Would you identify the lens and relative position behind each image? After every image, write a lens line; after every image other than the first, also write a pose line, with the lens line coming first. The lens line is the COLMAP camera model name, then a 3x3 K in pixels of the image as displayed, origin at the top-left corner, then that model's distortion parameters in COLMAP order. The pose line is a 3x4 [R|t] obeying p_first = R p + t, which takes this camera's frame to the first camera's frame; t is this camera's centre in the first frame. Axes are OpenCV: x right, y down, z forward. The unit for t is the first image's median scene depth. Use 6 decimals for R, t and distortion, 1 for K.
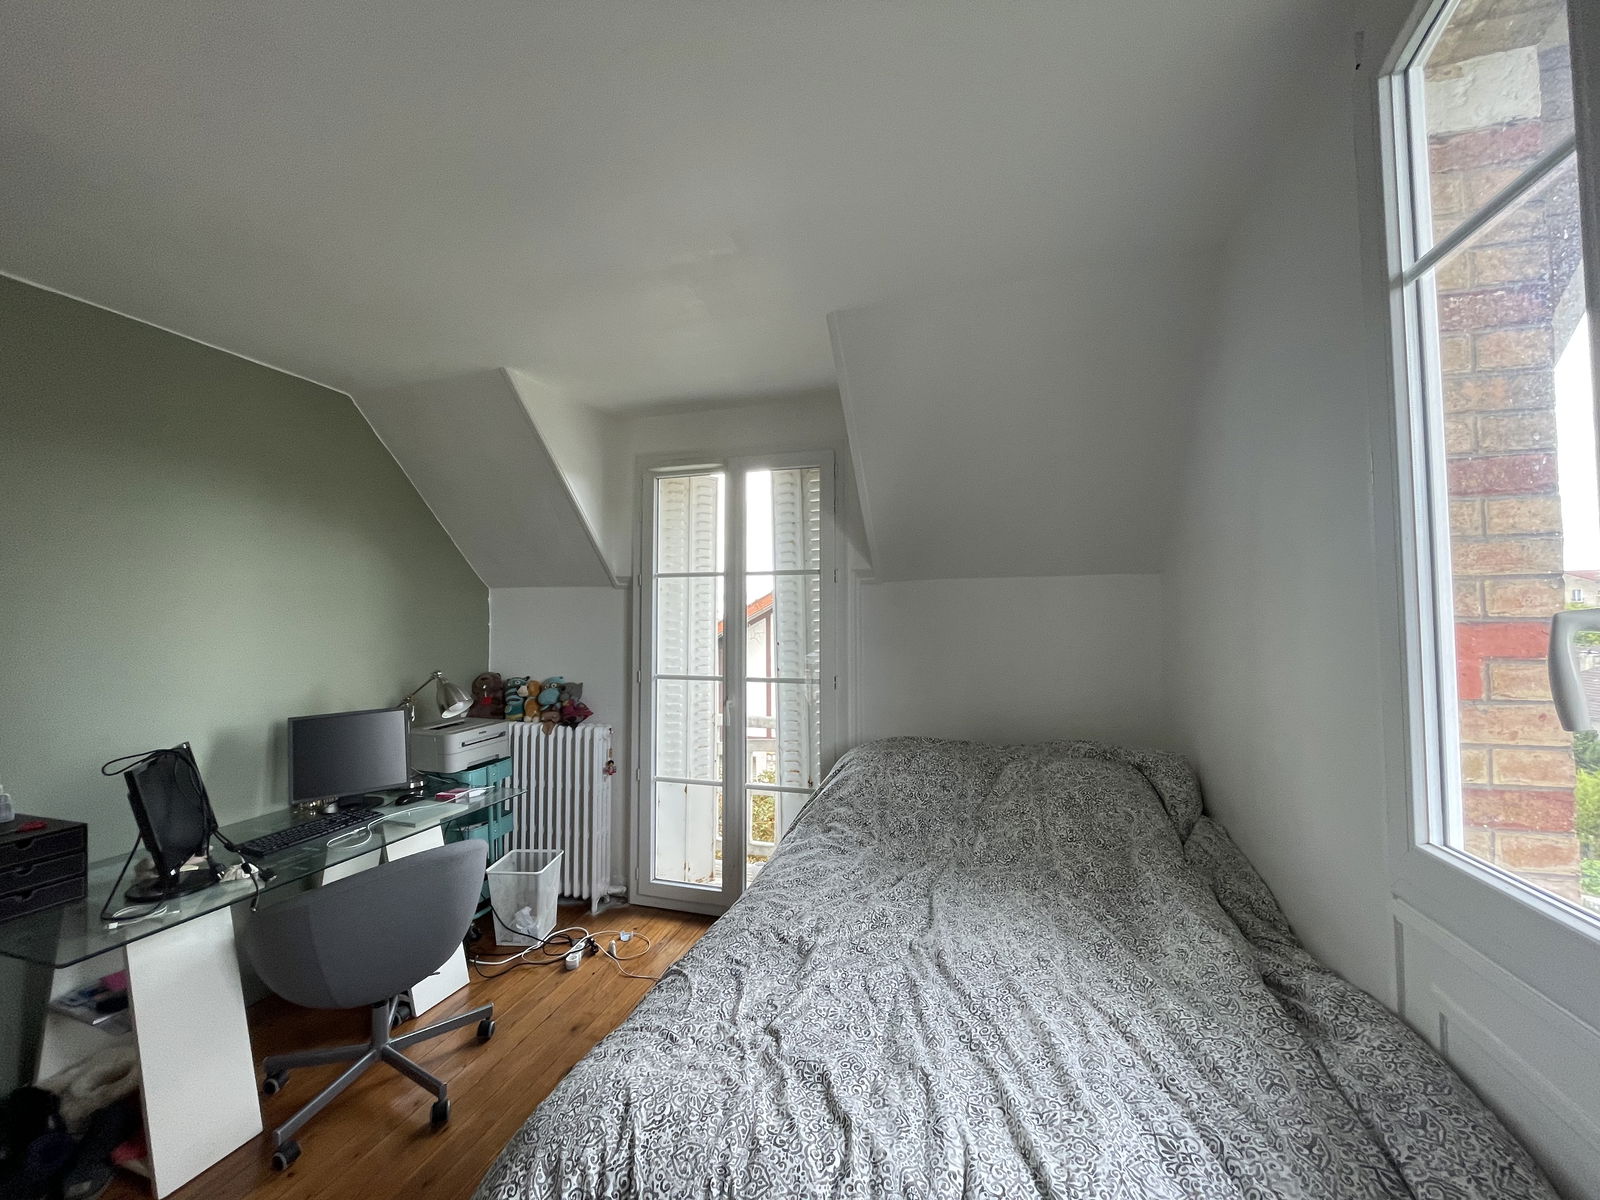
lens RADIAL K [[642.9, 0, 798.9], [0, 642.9, 595.8], [0, 0, 1]] dist [-0.000426, -0.000128]
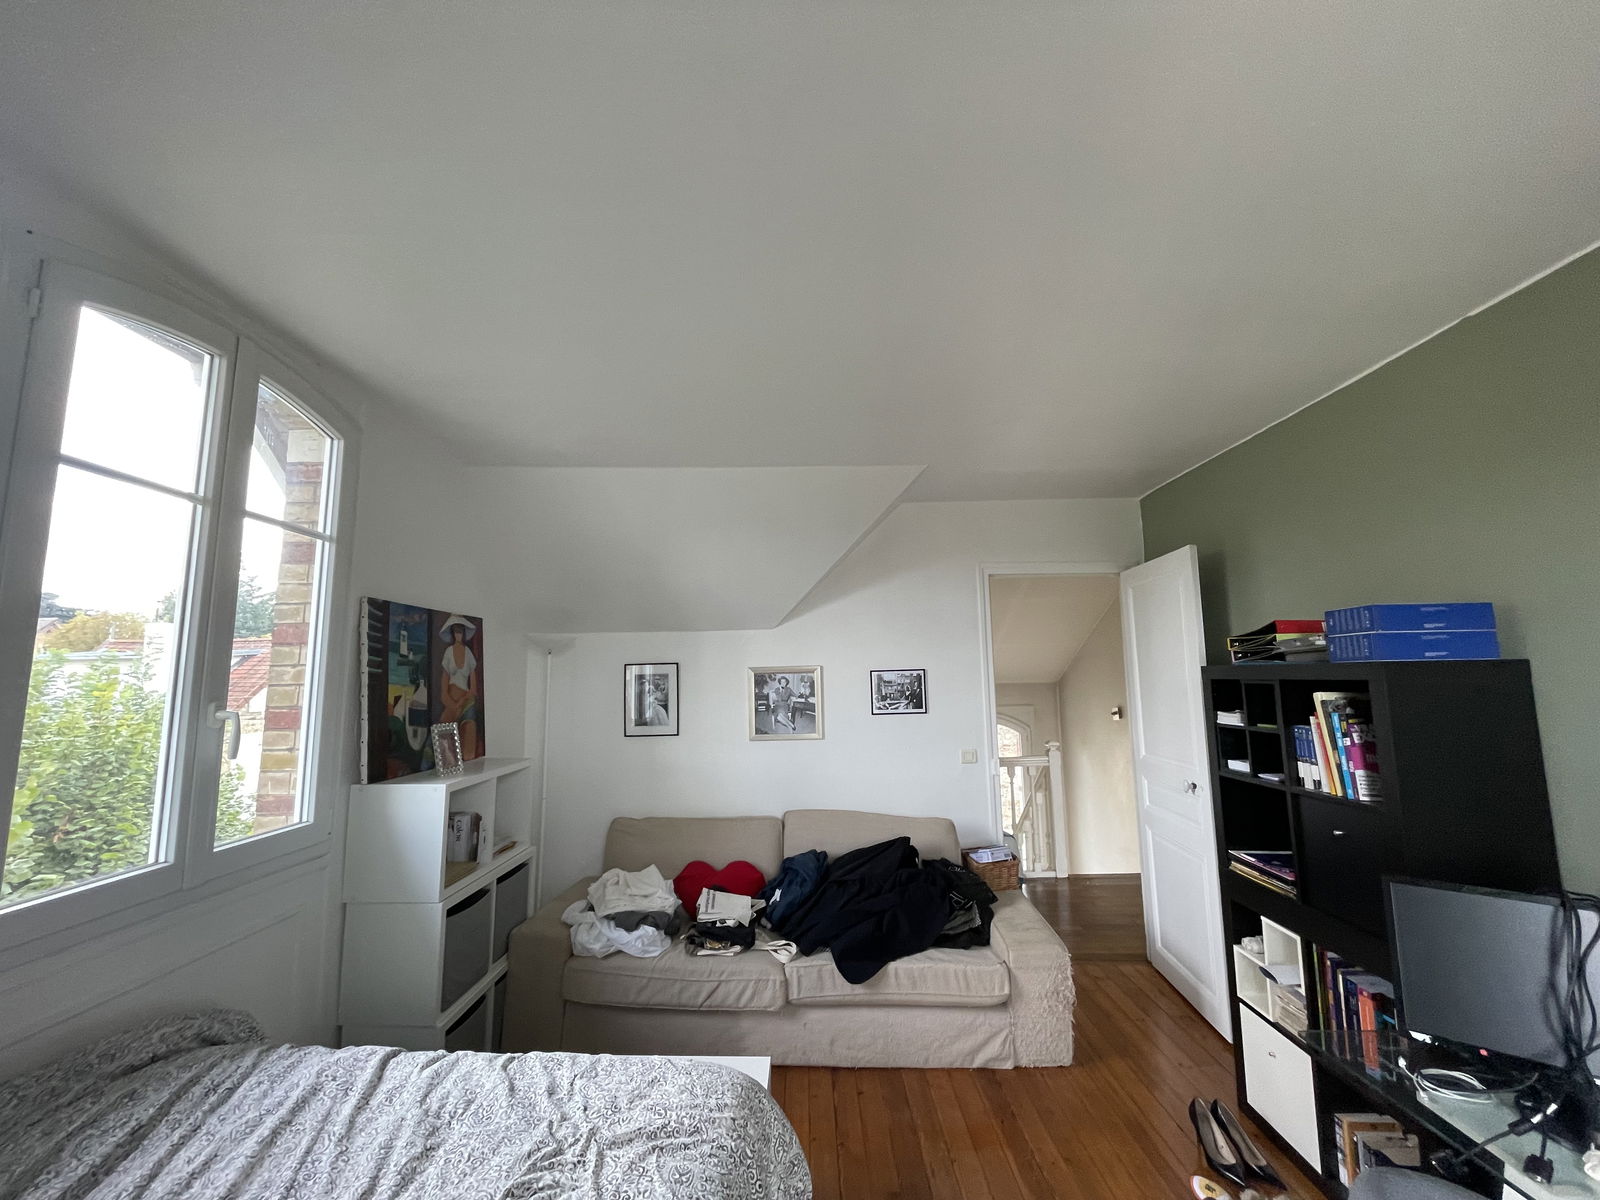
lens RADIAL K [[642.9, 0, 795.1], [0, 642.9, 602.7], [0, 0, 1]] dist [-0.000426, -0.000128]
pose [[-0.961368, -0.018557, -0.274641, -0.042552], [0.026492, 0.986857, -0.159413, 0.014964], [0.273990, -0.160530, -0.948240, 0.849567]]
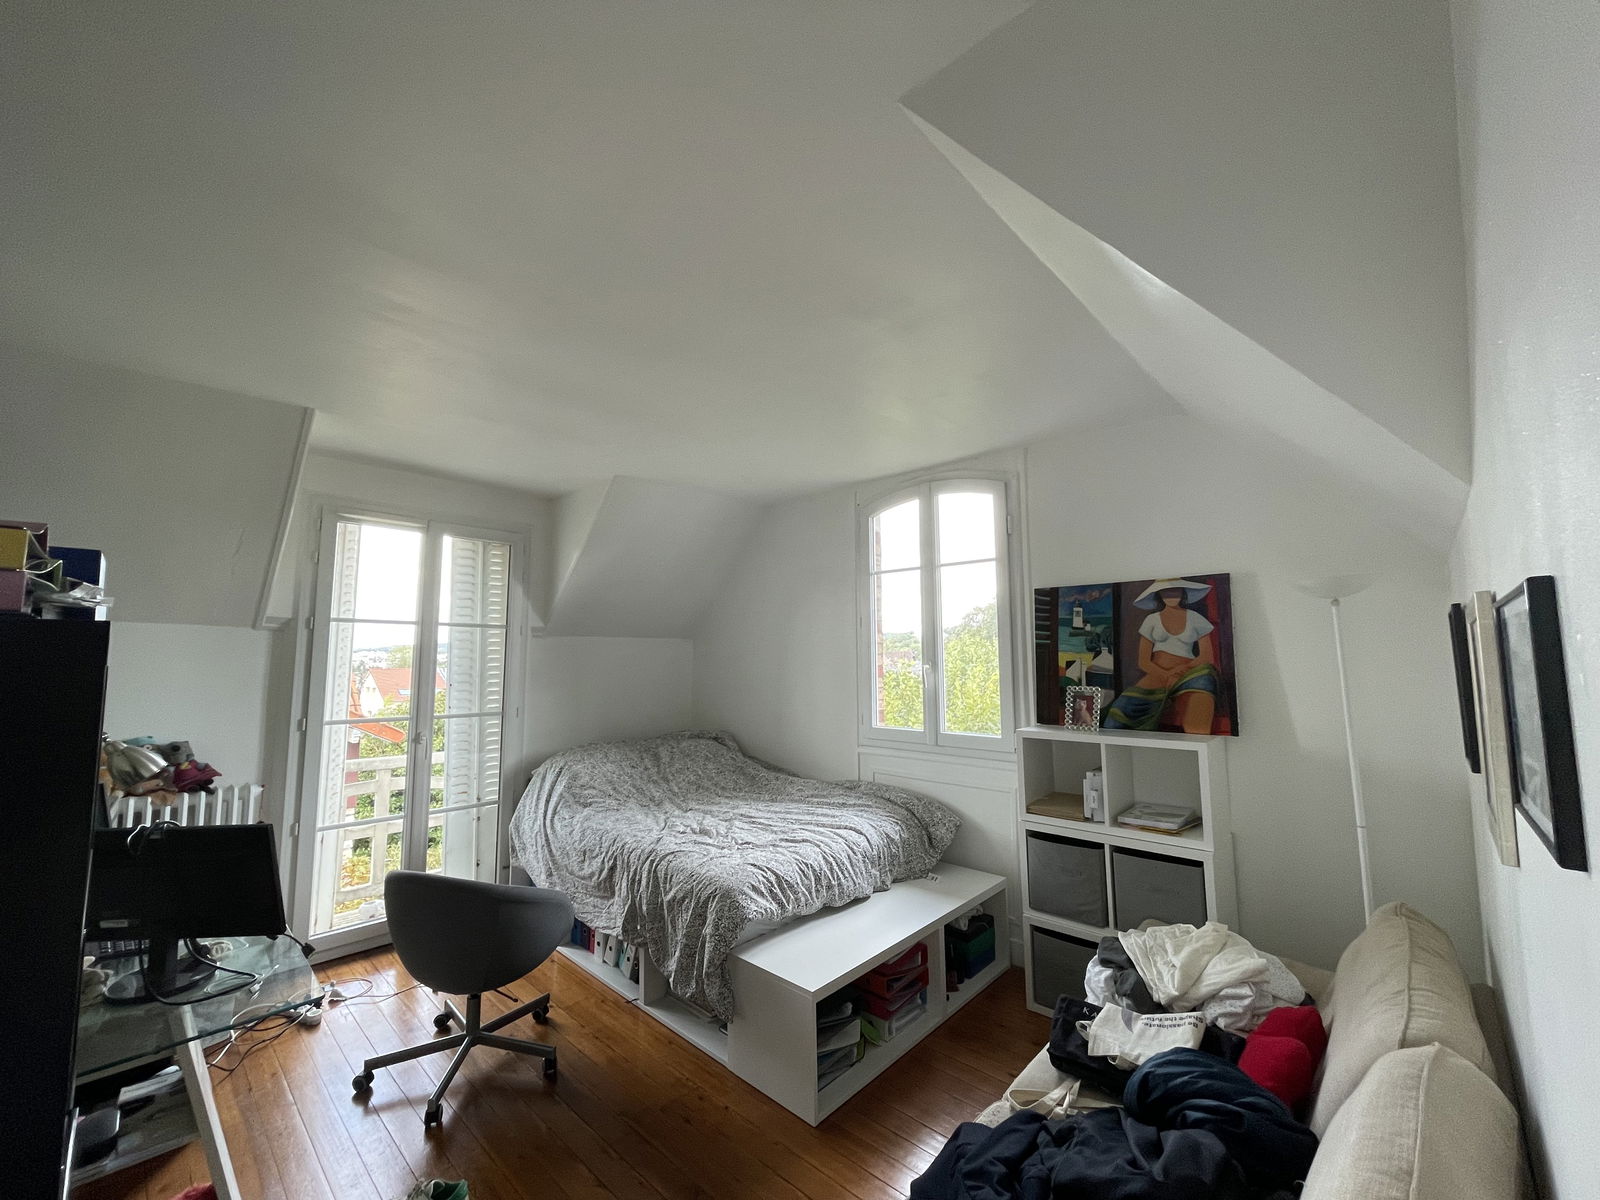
lens RADIAL K [[642.9, 0, 805.7], [0, 642.9, 597.1], [0, 0, 1]] dist [-0.000426, -0.000128]
pose [[0.439252, 0.090696, 0.893774, -0.835663], [-0.036258, 0.995870, -0.083237, -0.010921], [-0.897632, 0.004155, 0.440726, -0.097562]]
